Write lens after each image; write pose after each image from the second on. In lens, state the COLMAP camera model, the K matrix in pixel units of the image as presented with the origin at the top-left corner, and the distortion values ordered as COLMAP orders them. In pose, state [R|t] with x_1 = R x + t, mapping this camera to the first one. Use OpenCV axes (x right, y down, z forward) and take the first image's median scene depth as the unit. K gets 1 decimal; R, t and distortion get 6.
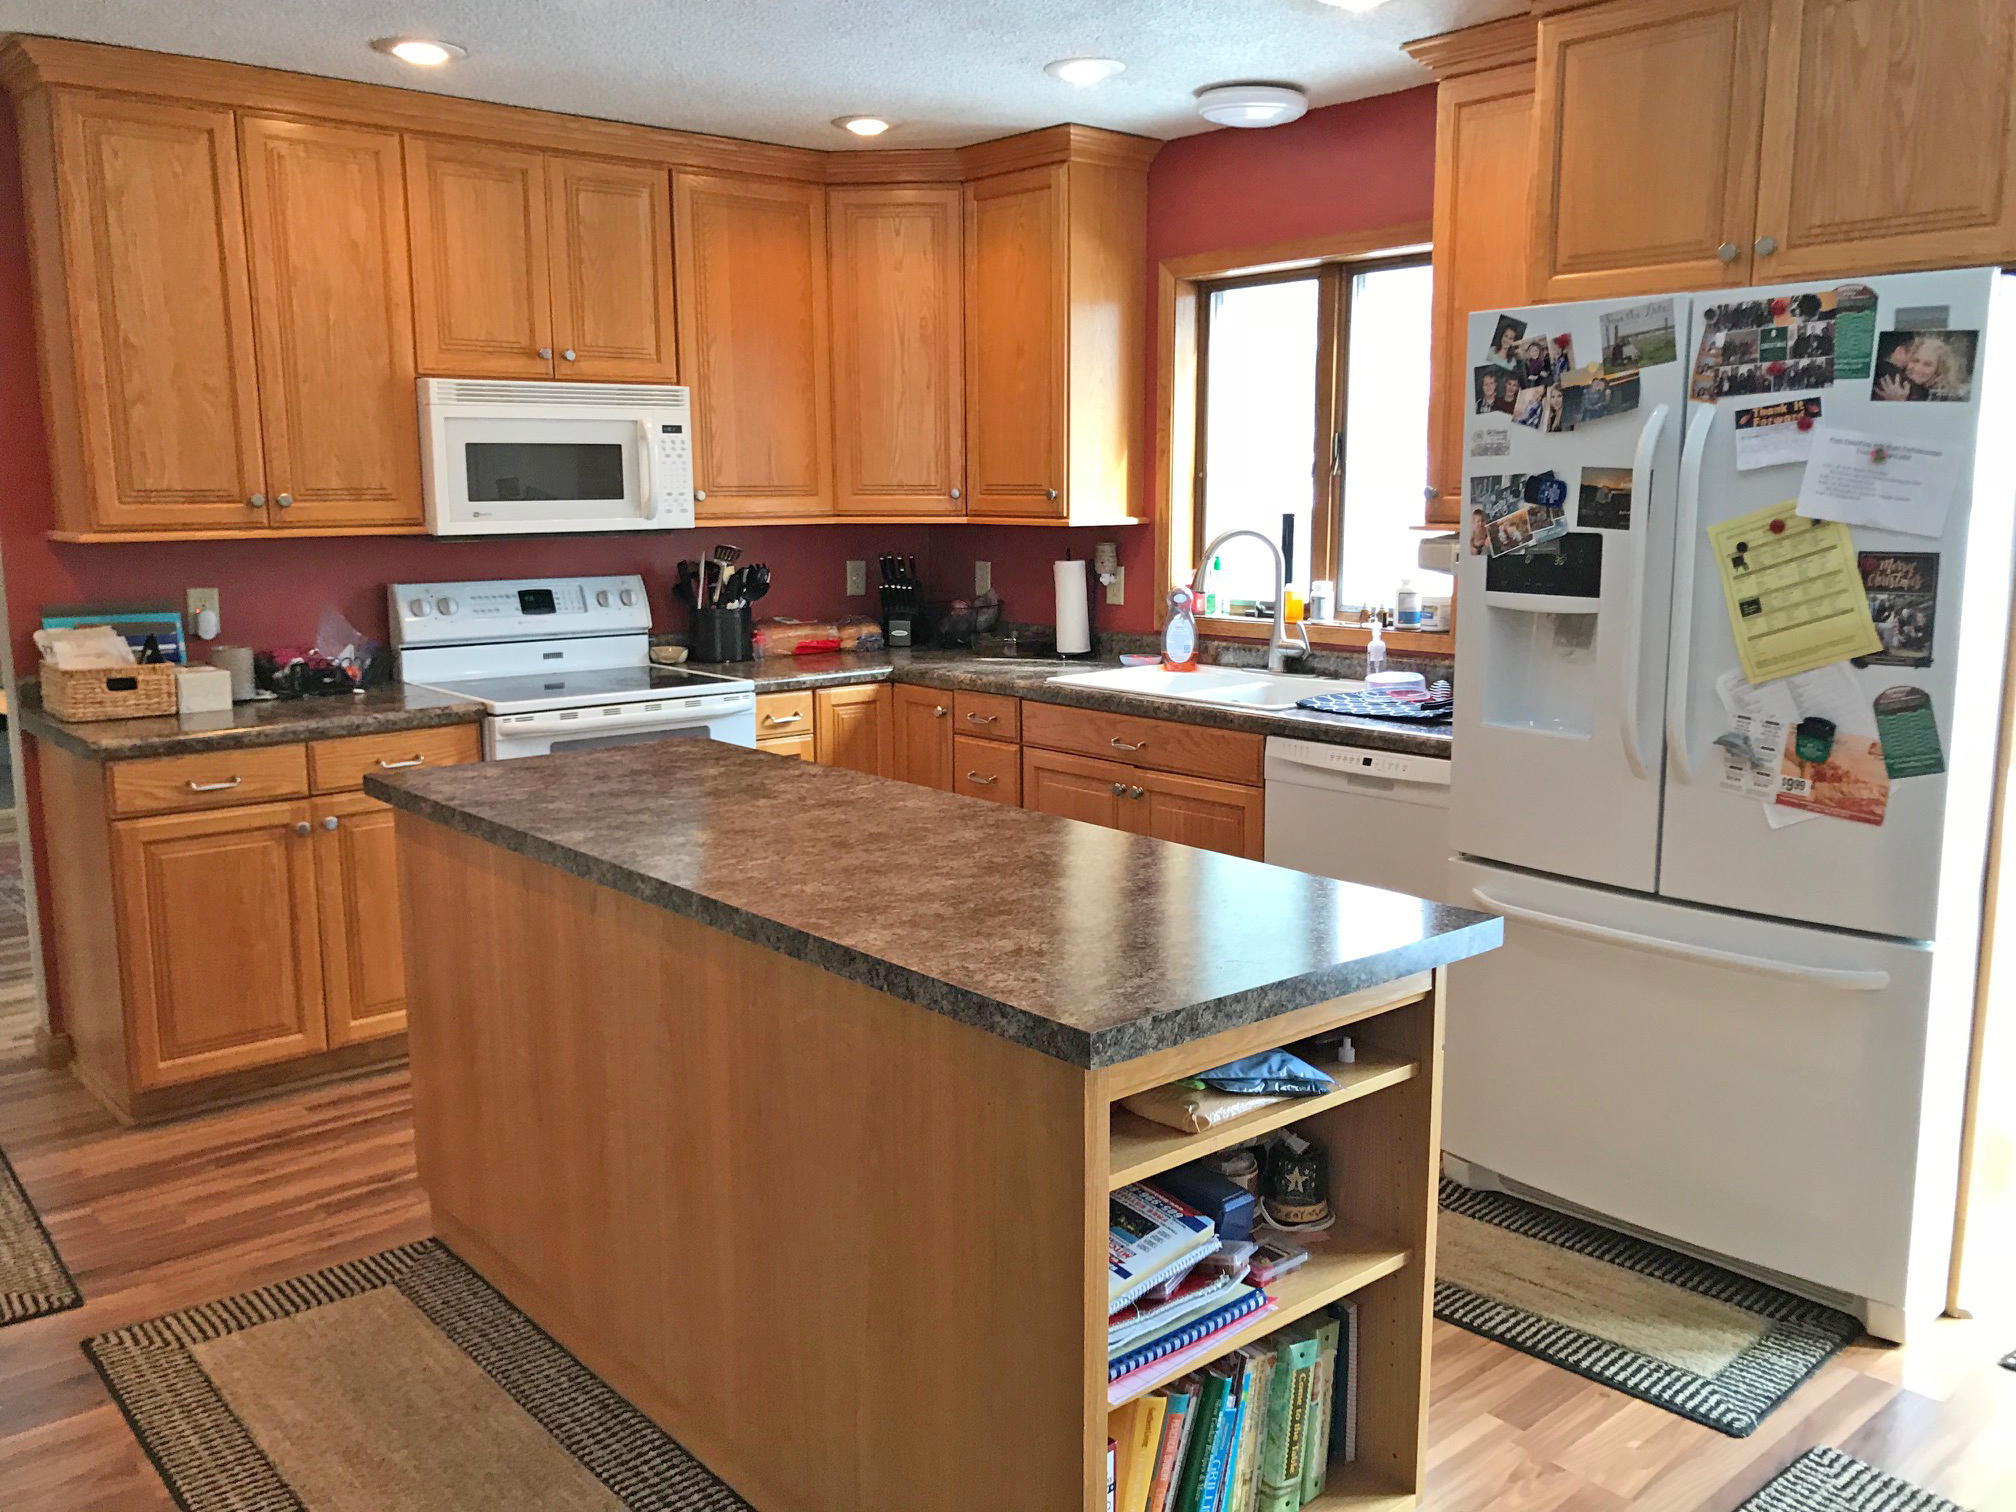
lens RADIAL K [[1672.4, 0, 1032.2], [0, 1672.4, 759.1], [0, 0, 1]] dist [0.026506, -0.022004]
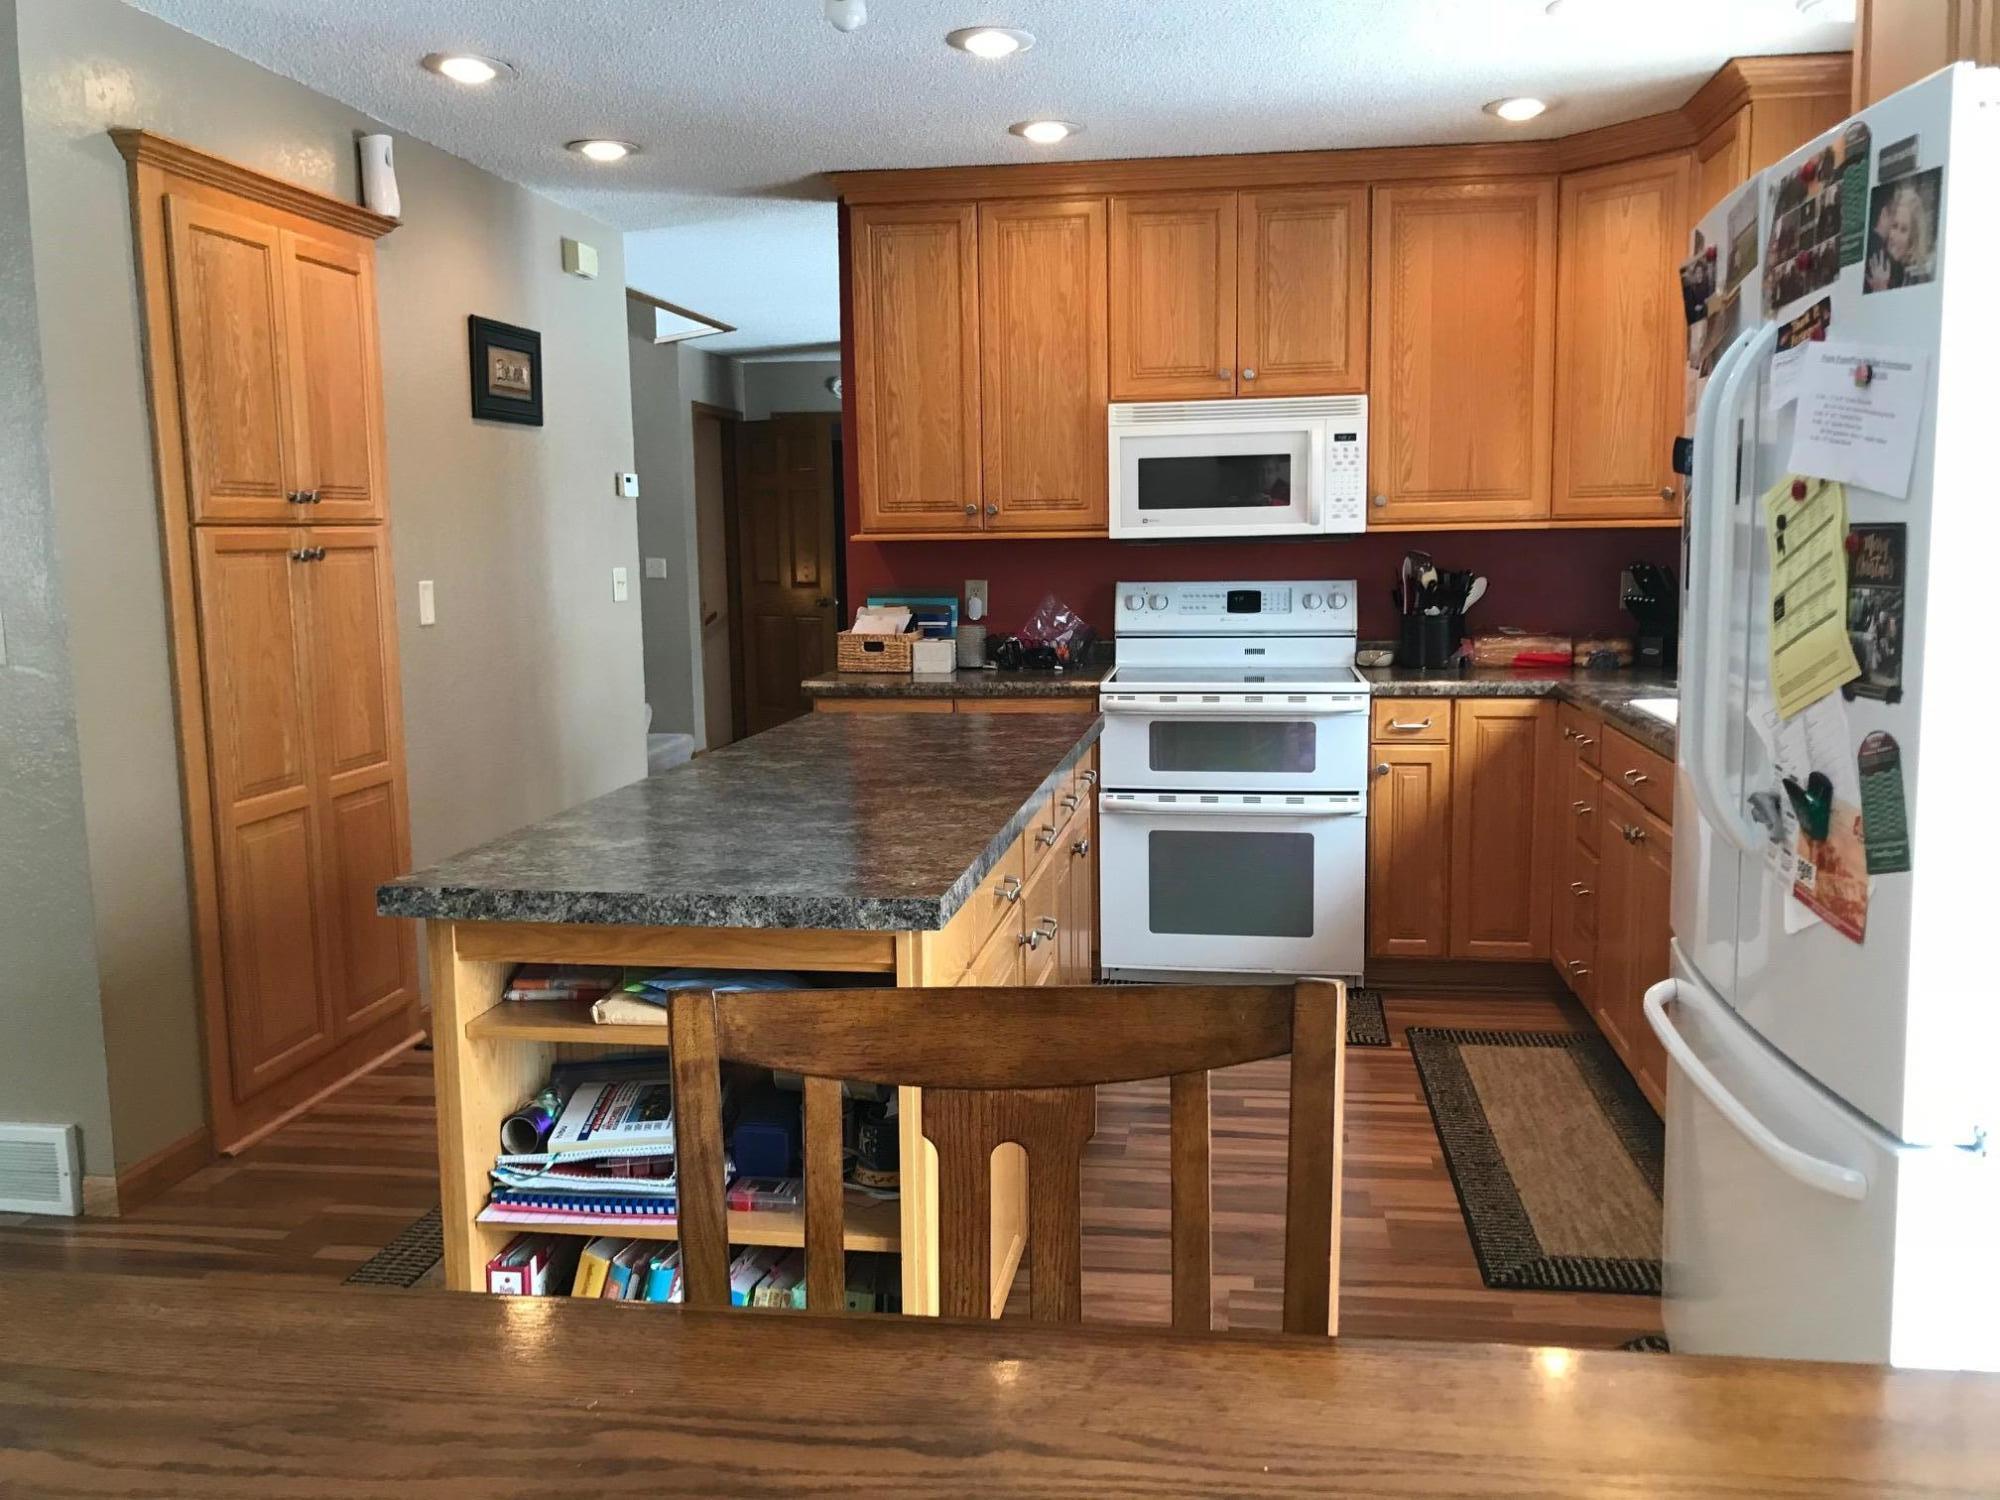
lens RADIAL K [[1659.1, 0, 1020.0], [0, 1659.1, 758.2], [0, 0, 1]] dist [0.026506, -0.022004]
pose [[0.650025, 0.097860, -0.753586, 0.559478], [-0.114411, 0.992973, 0.030259, -0.010341], [0.751251, 0.066549, 0.656653, 0.235437]]
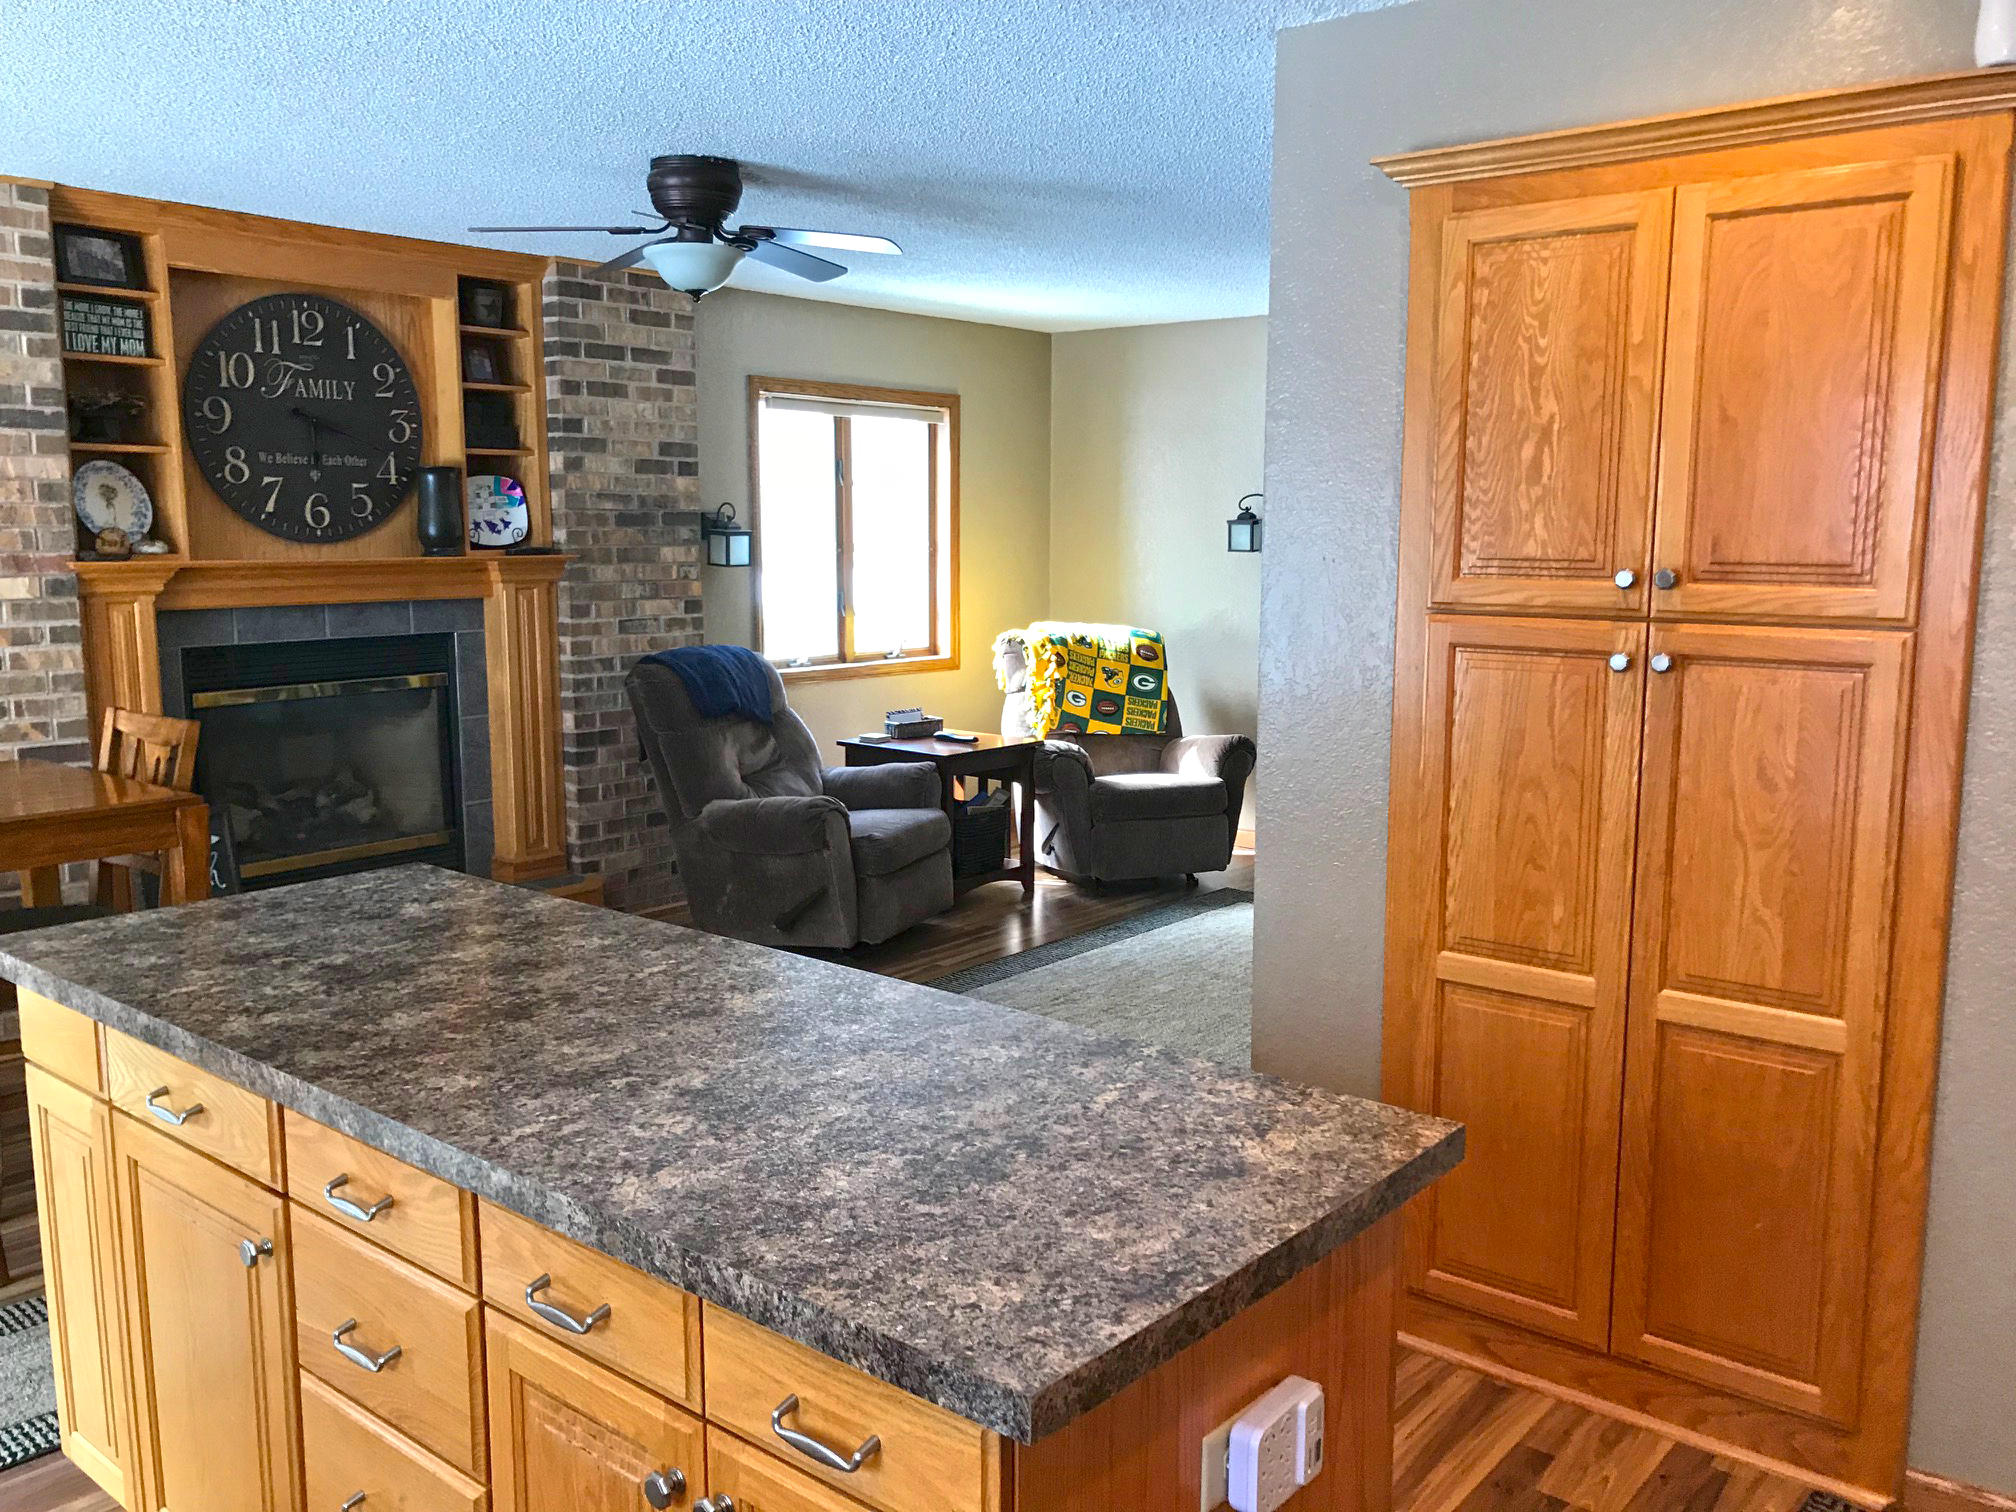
lens RADIAL K [[1672.4, 0, 1022.4], [0, 1672.4, 763.7], [0, 0, 1]] dist [0.026506, -0.022004]
pose [[-0.987509, 0.020844, -0.156180, -0.143987], [-0.028116, 0.951992, 0.304829, -0.223317], [0.155036, 0.305412, -0.939514, 1.217483]]
